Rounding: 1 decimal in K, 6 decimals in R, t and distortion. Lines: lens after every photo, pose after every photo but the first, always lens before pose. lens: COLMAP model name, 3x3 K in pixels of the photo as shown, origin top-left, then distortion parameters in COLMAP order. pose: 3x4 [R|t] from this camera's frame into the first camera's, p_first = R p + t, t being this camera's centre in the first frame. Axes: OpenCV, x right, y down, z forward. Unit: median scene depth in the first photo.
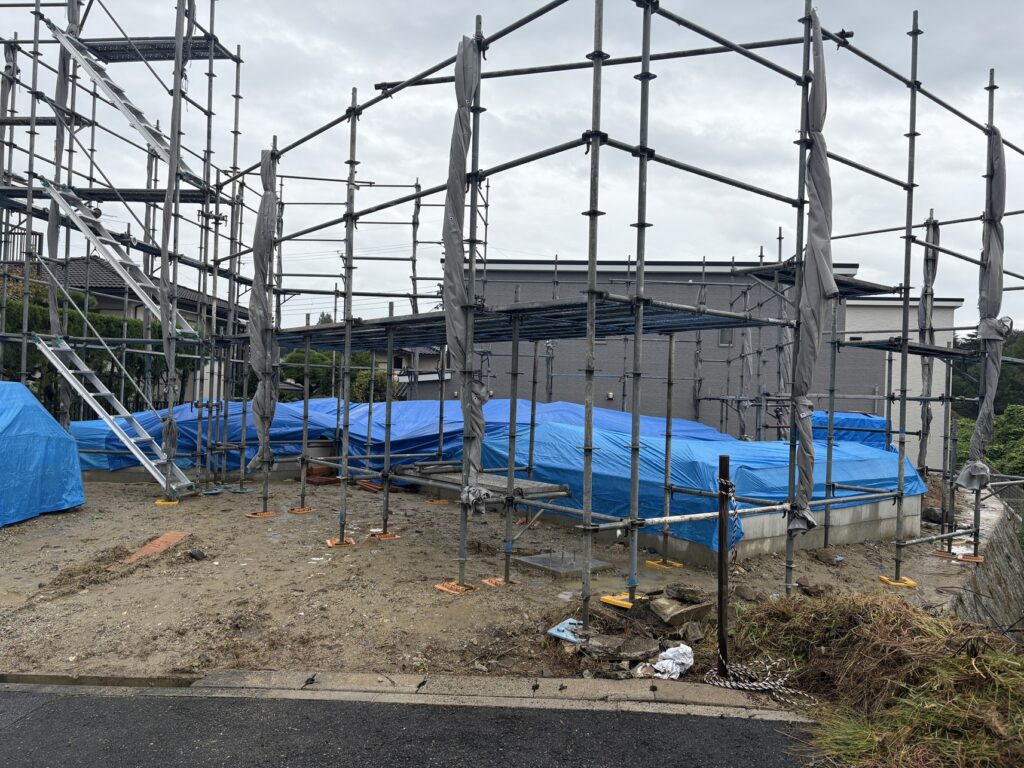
lens RADIAL K [[766.6, 0, 512.0], [0, 766.6, 384.0], [0, 0, 1]] dist [0.093812, -0.101882]
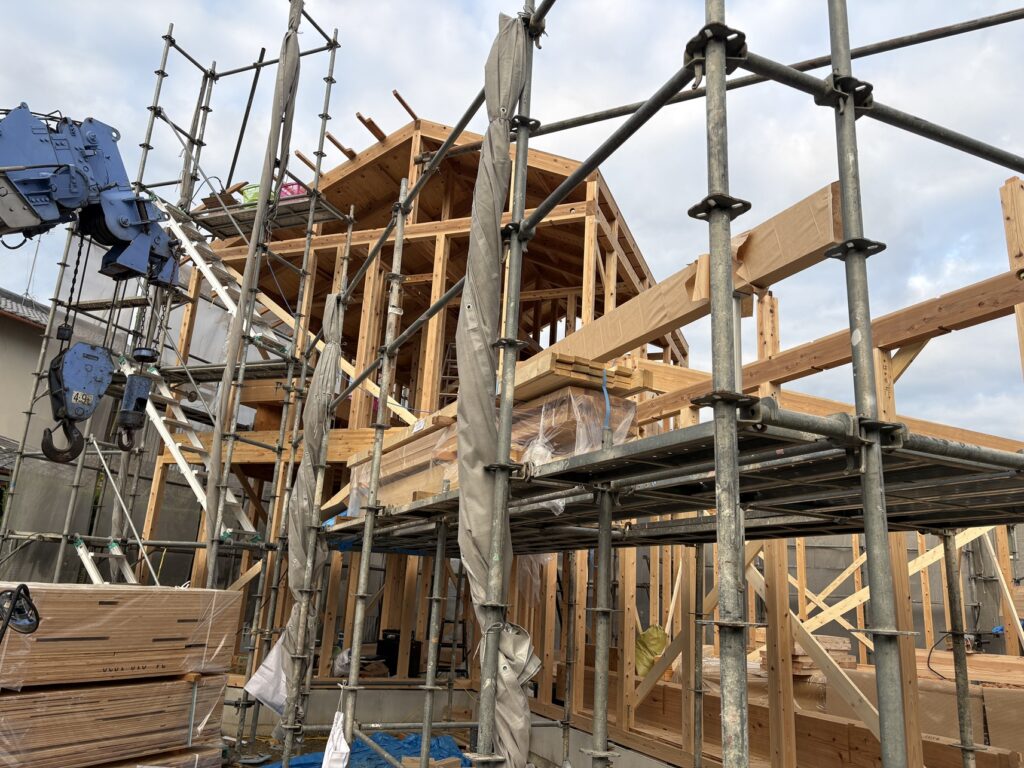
lens RADIAL K [[766.6, 0, 512.0], [0, 766.6, 384.0], [0, 0, 1]] dist [0.093812, -0.101882]
pose [[0.963265, -0.049827, -0.263889, 0.077196], [-0.022033, 0.964661, -0.262570, -0.019414], [0.267646, 0.258739, 0.928127, 0.460732]]
